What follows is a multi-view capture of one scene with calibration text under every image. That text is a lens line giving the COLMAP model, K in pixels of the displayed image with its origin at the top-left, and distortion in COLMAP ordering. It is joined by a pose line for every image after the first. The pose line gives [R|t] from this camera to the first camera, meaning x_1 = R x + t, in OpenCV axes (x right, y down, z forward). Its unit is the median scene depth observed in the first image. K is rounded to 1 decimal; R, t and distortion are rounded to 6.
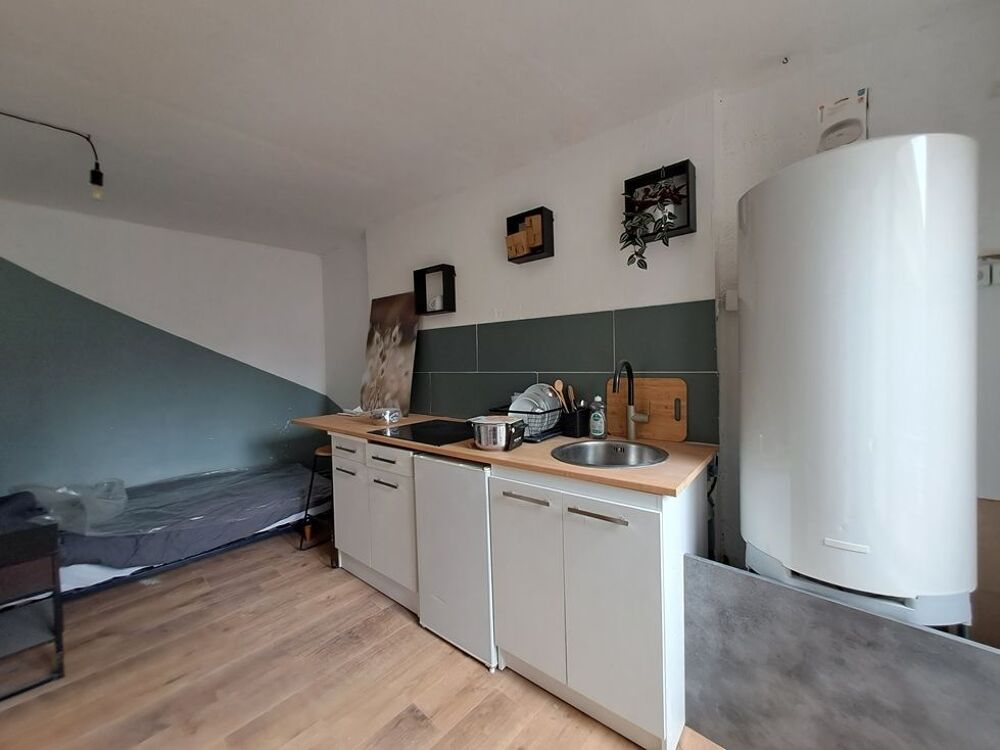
lens RADIAL K [[392.9, 0, 503.0], [0, 392.9, 371.9], [0, 0, 1]] dist [-0.000963, 0.000154]
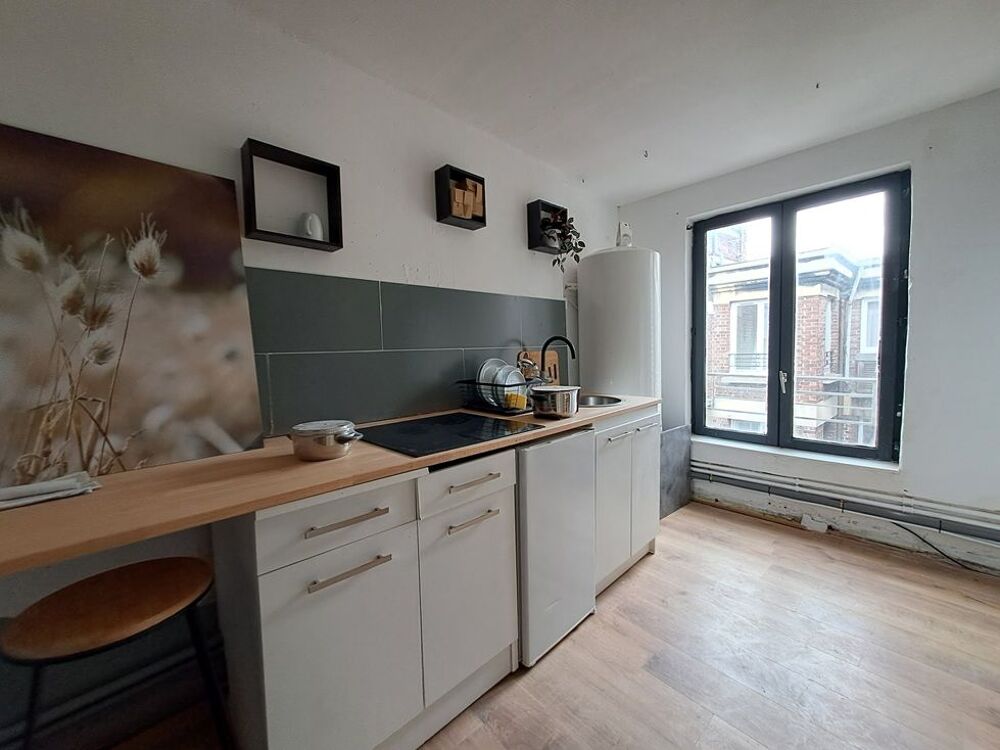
lens RADIAL K [[392.9, 0, 503.0], [0, 392.9, 371.9], [0, 0, 1]] dist [-0.000963, 0.000154]
pose [[0.114151, -0.038083, 0.992733, -0.665669], [0.051909, 0.998129, 0.032321, 0.024789], [-0.992106, 0.047843, 0.115915, 0.648376]]
